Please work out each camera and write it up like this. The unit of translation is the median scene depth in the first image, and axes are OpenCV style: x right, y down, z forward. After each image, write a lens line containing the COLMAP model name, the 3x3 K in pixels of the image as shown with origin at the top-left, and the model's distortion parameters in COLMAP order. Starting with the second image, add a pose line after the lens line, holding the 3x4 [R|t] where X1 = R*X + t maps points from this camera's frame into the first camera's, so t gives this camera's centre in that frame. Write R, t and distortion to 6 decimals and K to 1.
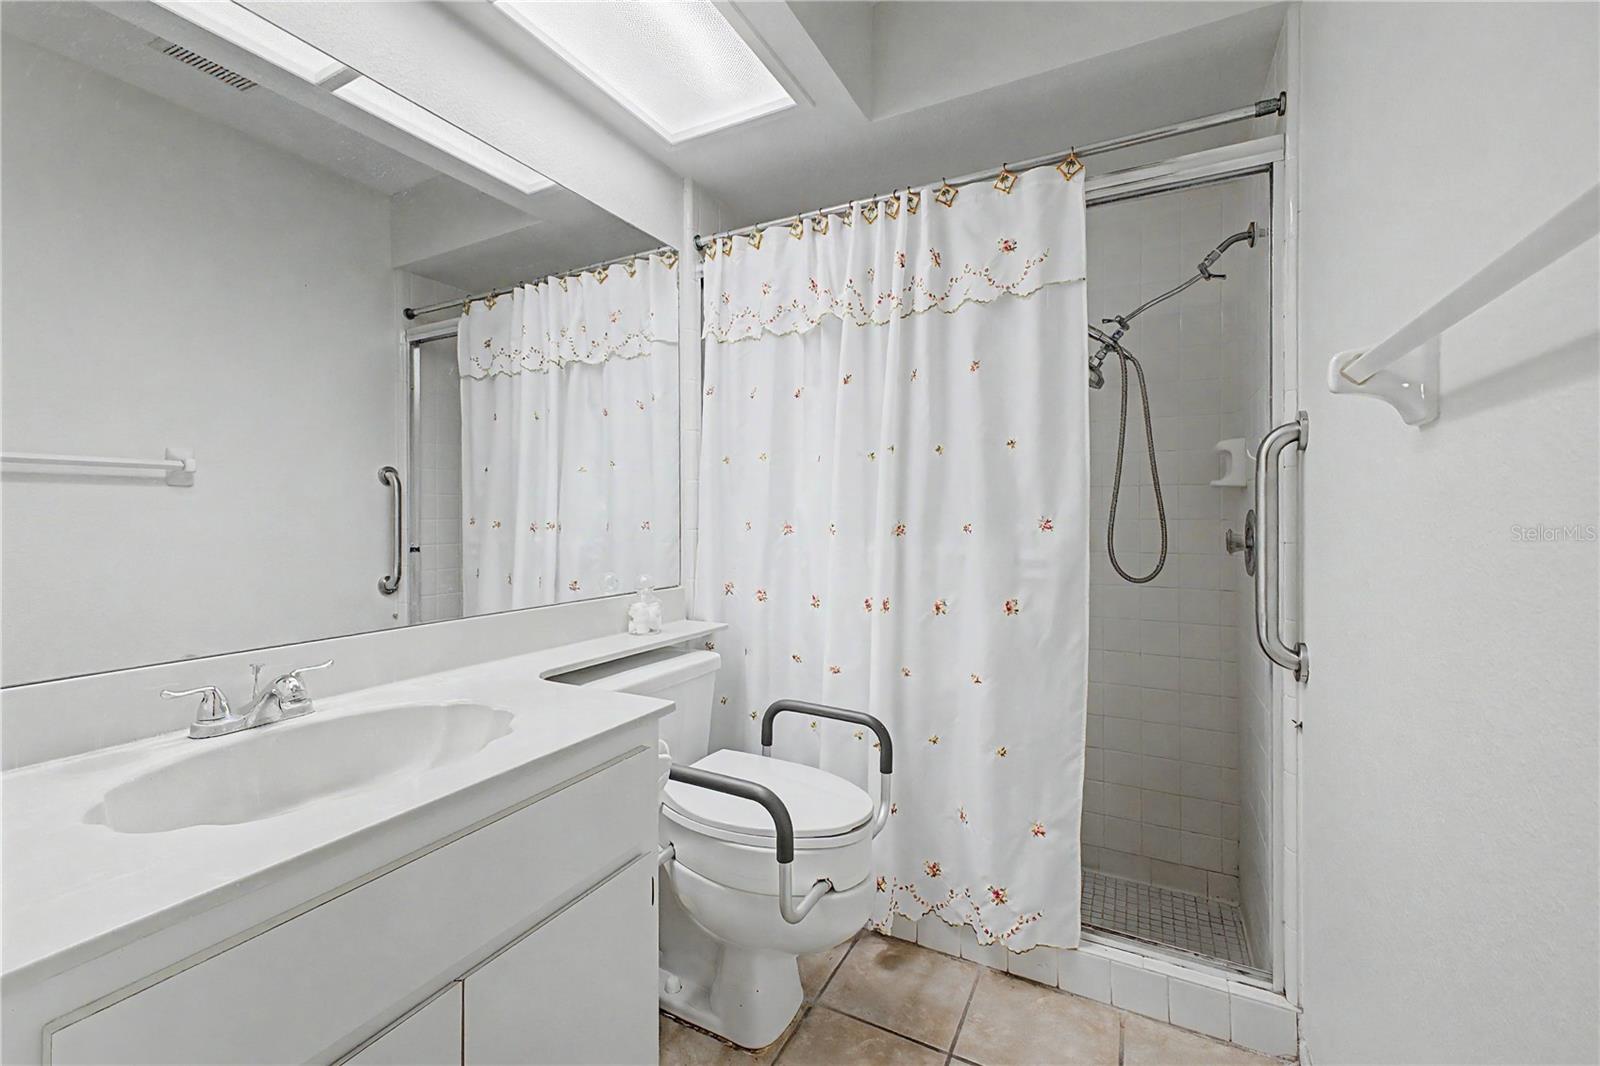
lens RADIAL K [[659.5, 0, 797.5], [0, 659.5, 522.3], [0, 0, 1]] dist [0.011278, -0.001871]
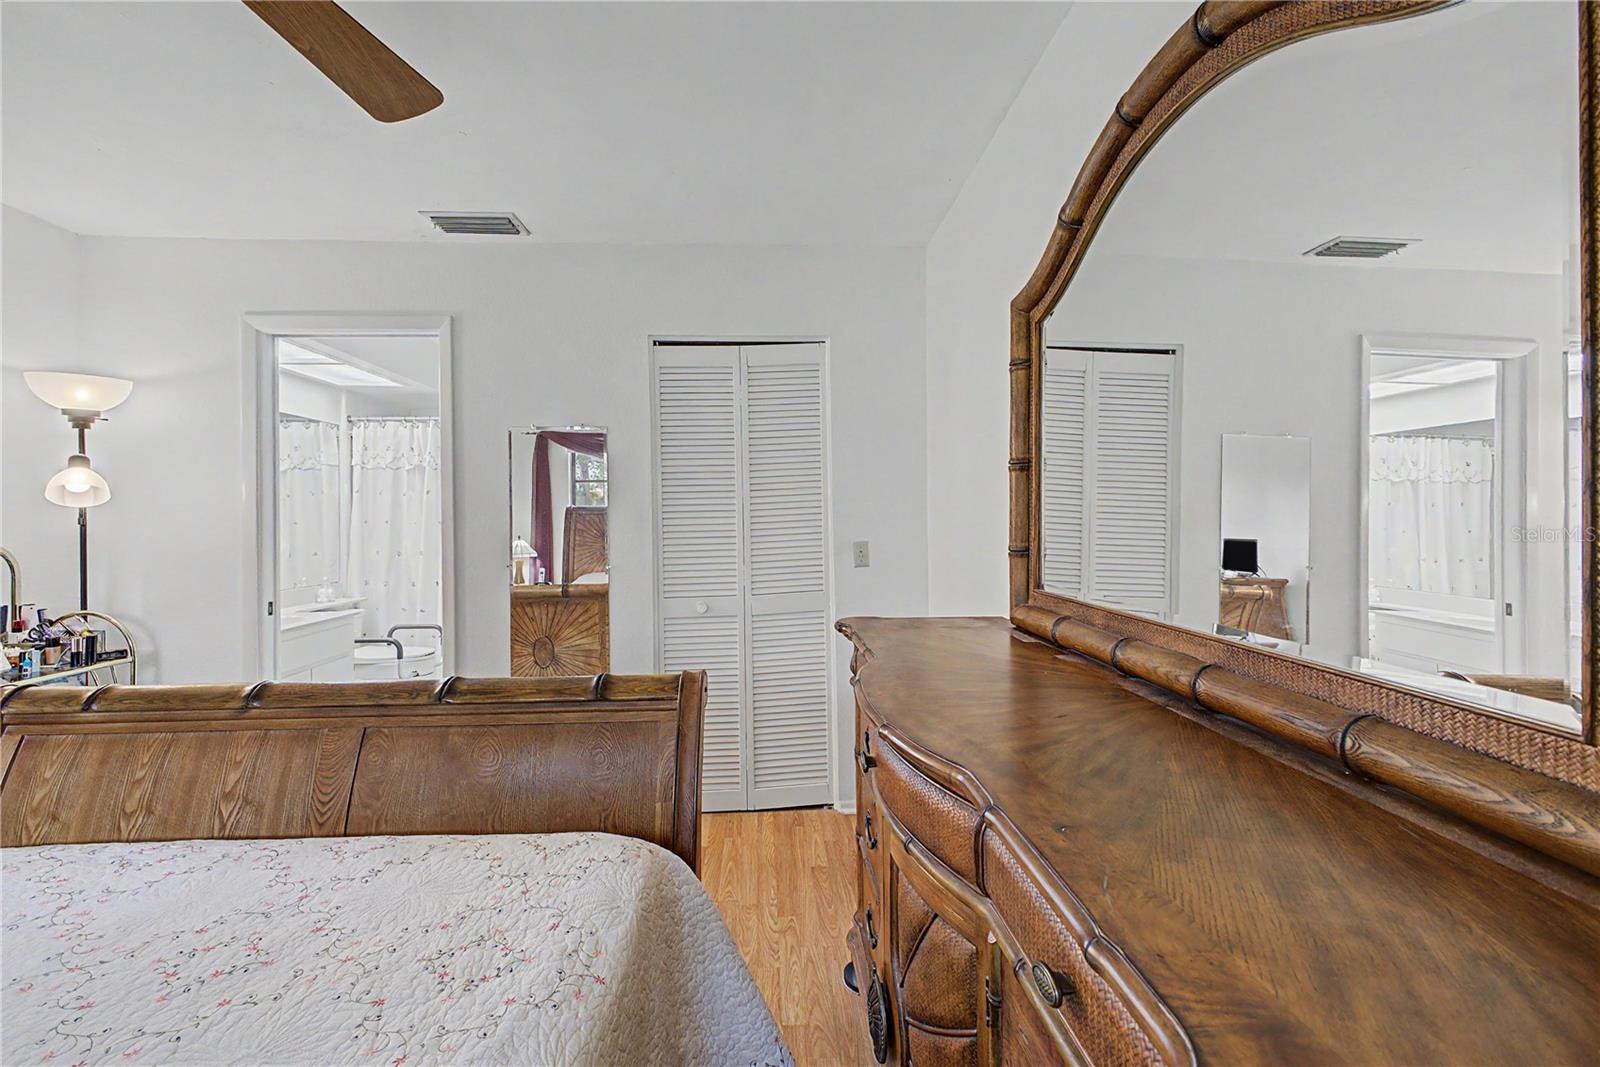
lens RADIAL K [[659.5, 0, 798.0], [0, 659.5, 524.1], [0, 0, 1]] dist [0.011278, -0.001871]
pose [[0.858280, 0.000521, 0.513181, -0.006006], [0.002590, 0.999982, -0.005347, -0.076437], [-0.513175, 0.005918, 0.858263, -1.644033]]
